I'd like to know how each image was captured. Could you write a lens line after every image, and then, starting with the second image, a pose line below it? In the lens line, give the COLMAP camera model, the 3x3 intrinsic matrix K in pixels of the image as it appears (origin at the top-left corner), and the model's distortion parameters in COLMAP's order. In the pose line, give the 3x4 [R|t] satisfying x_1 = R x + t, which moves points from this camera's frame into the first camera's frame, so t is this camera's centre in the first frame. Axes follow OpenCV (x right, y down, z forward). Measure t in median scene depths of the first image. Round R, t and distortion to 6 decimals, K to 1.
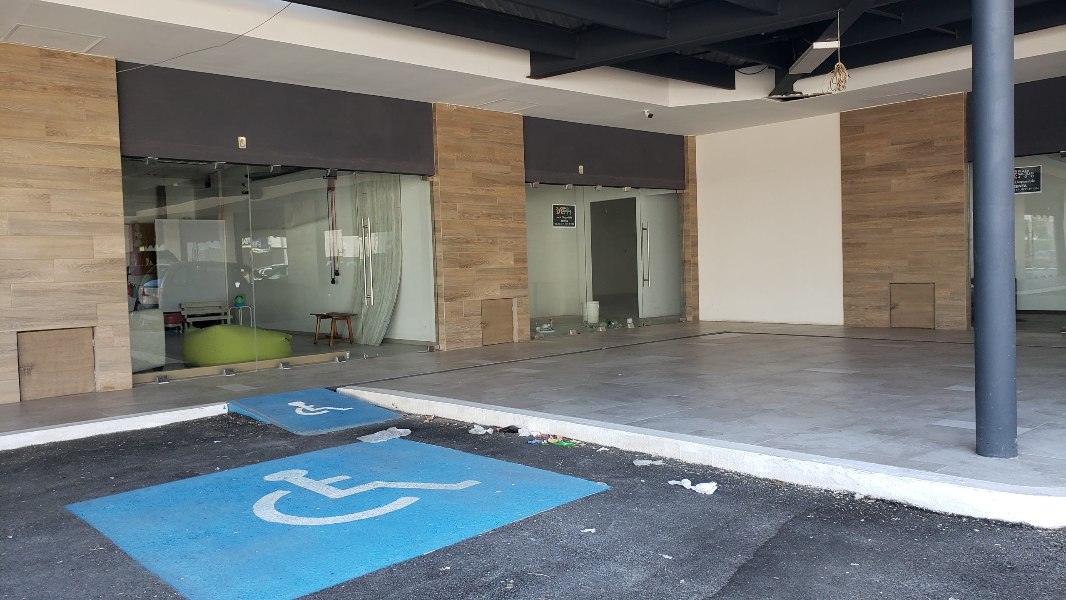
lens RADIAL K [[804.2, 0, 533.0], [0, 804.2, 300.0], [0, 0, 1]] dist [0.000242, -0.000350]
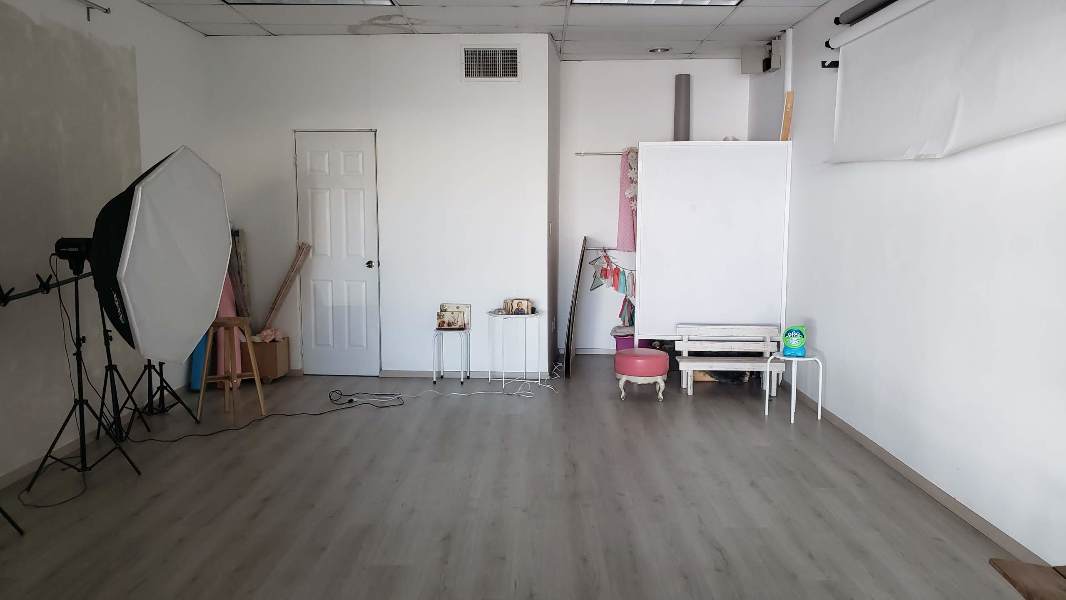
lens RADIAL K [[847.7, 0, 533.0], [0, 847.7, 300.0], [0, 0, 1]] dist [-0.003534, -0.001350]
pose [[0.737561, 0.106888, -0.666767, -0.176229], [-0.051056, 0.993394, 0.102772, -0.055380], [0.673348, -0.041758, 0.738146, 0.582486]]
